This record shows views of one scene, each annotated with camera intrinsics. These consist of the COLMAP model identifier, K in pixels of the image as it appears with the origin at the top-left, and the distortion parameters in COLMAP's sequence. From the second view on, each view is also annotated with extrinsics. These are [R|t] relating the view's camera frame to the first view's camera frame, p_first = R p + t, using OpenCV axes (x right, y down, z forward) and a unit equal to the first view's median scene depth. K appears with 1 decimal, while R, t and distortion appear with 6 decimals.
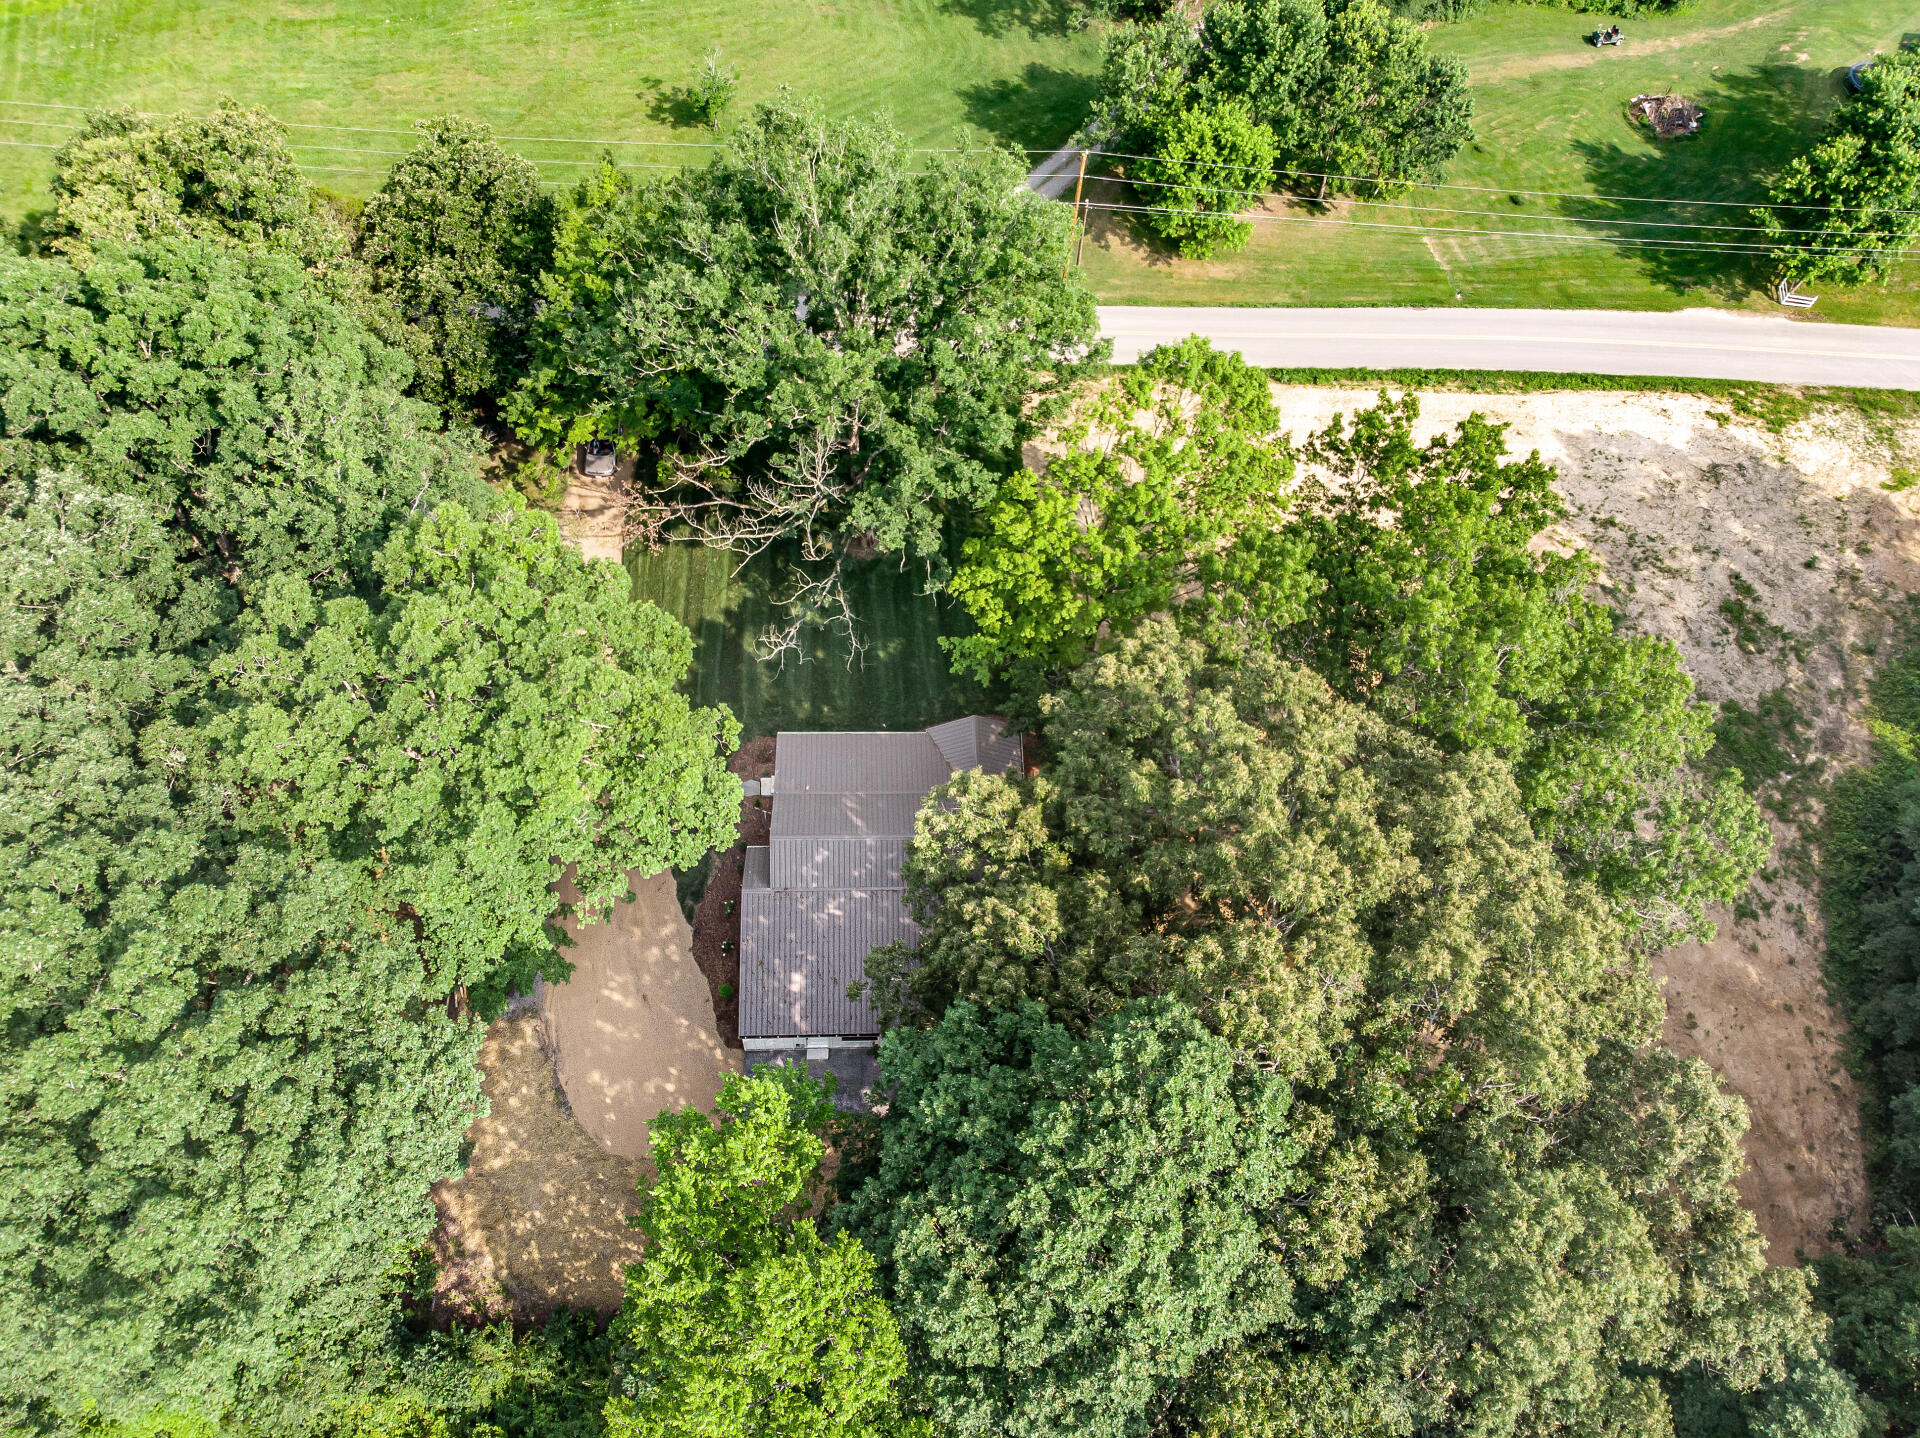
lens RADIAL K [[1475.2, 0, 947.7], [0, 1475.2, 713.0], [0, 0, 1]] dist [0.002838, 0.008506]
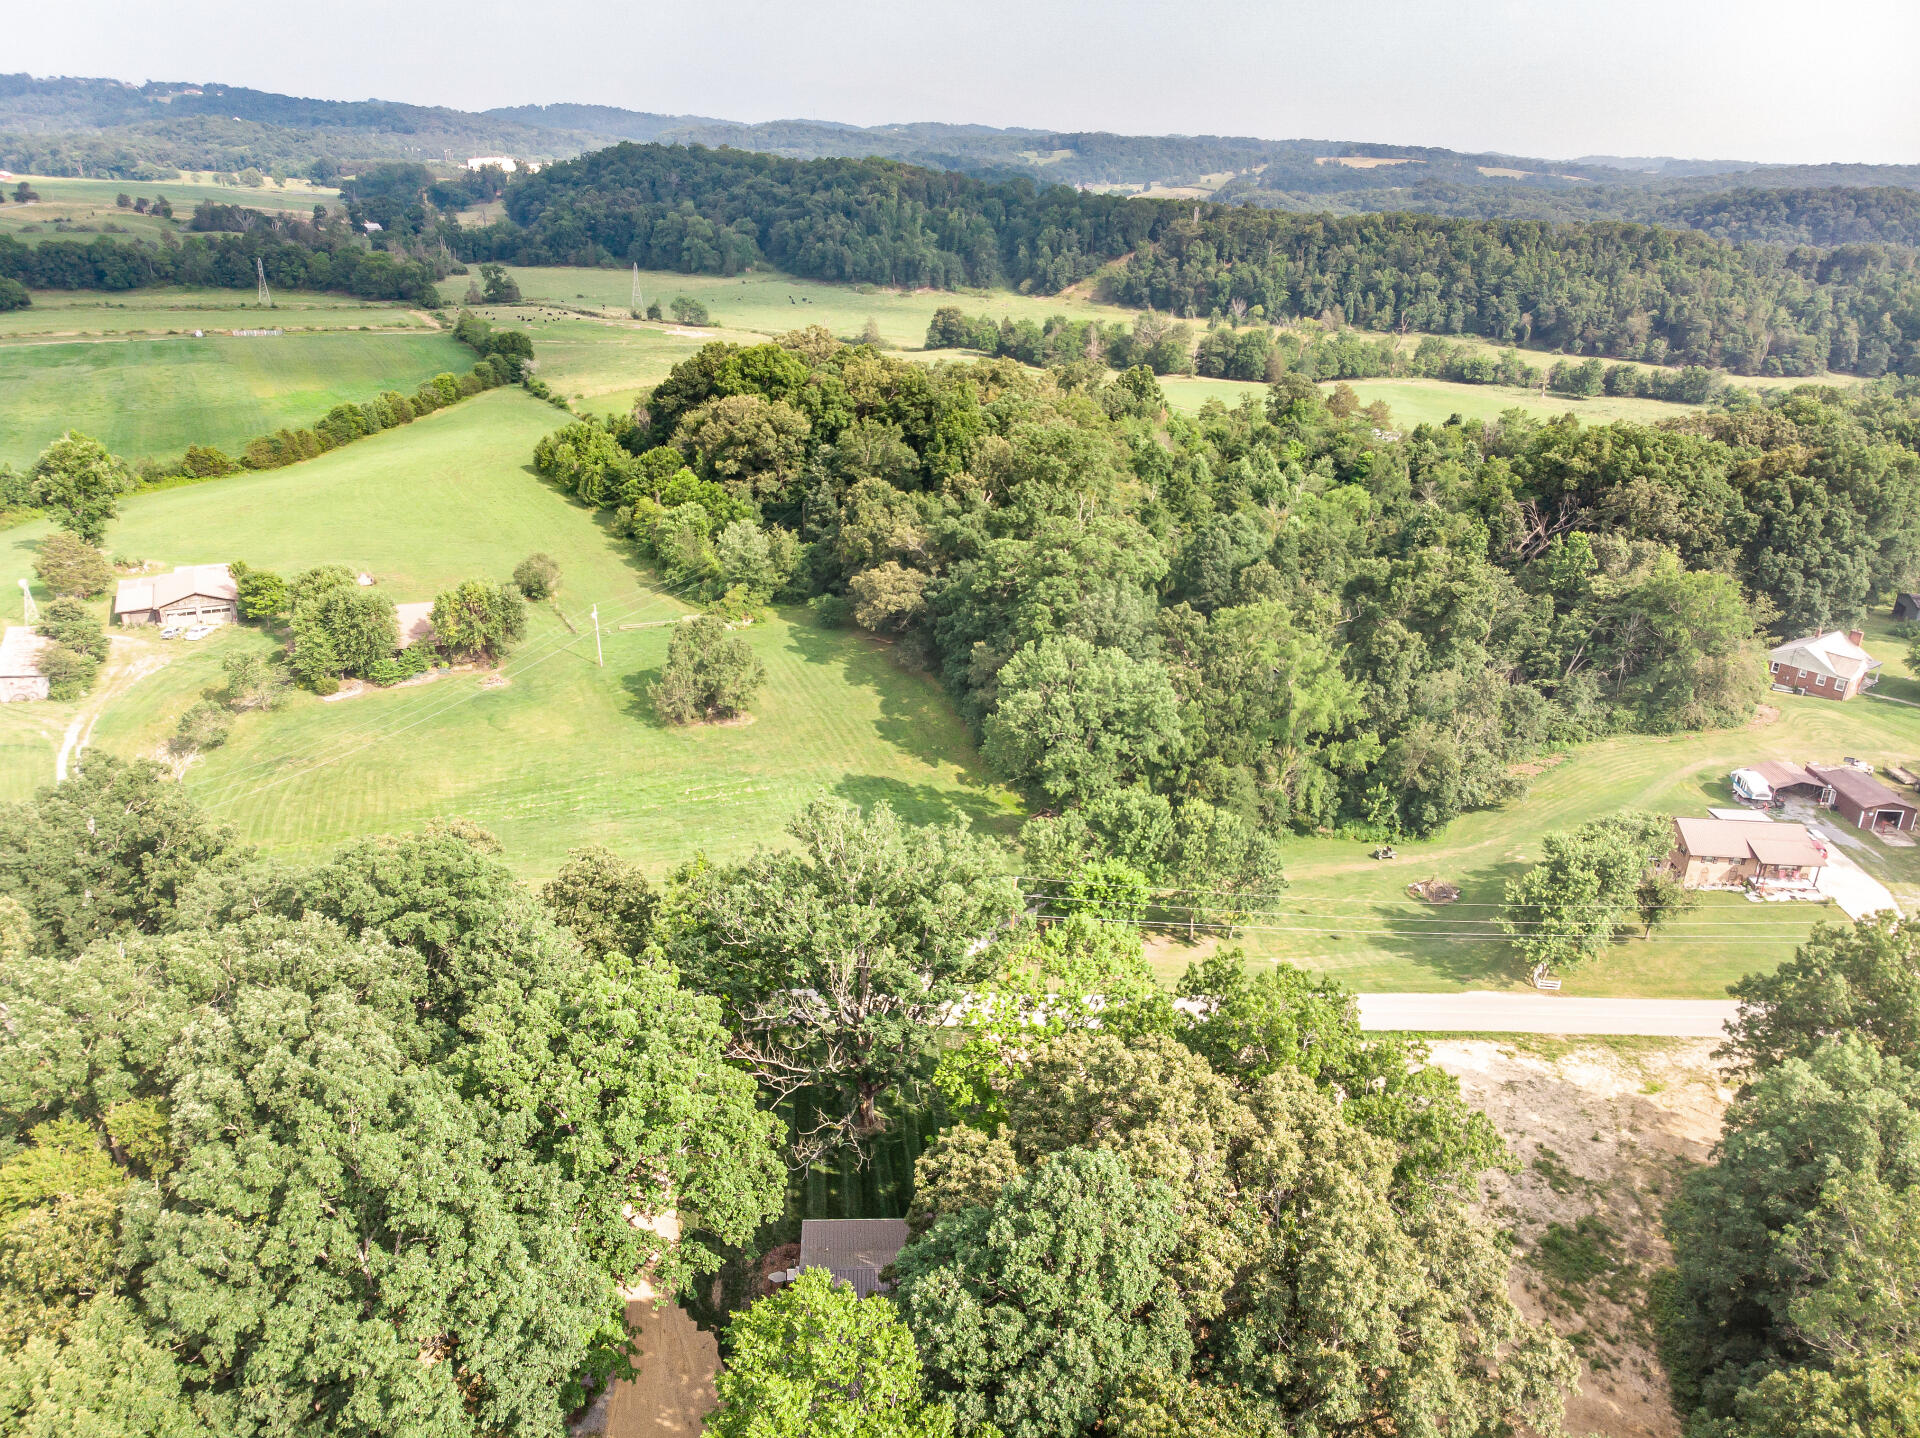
lens RADIAL K [[1475.2, 0, 947.7], [0, 1475.2, 713.0], [0, 0, 1]] dist [0.002838, 0.008506]
pose [[0.999203, -0.022756, 0.032786, -0.017171], [0.038196, 0.783433, -0.620301, 0.397519], [-0.011570, 0.621059, 0.783678, -0.242236]]
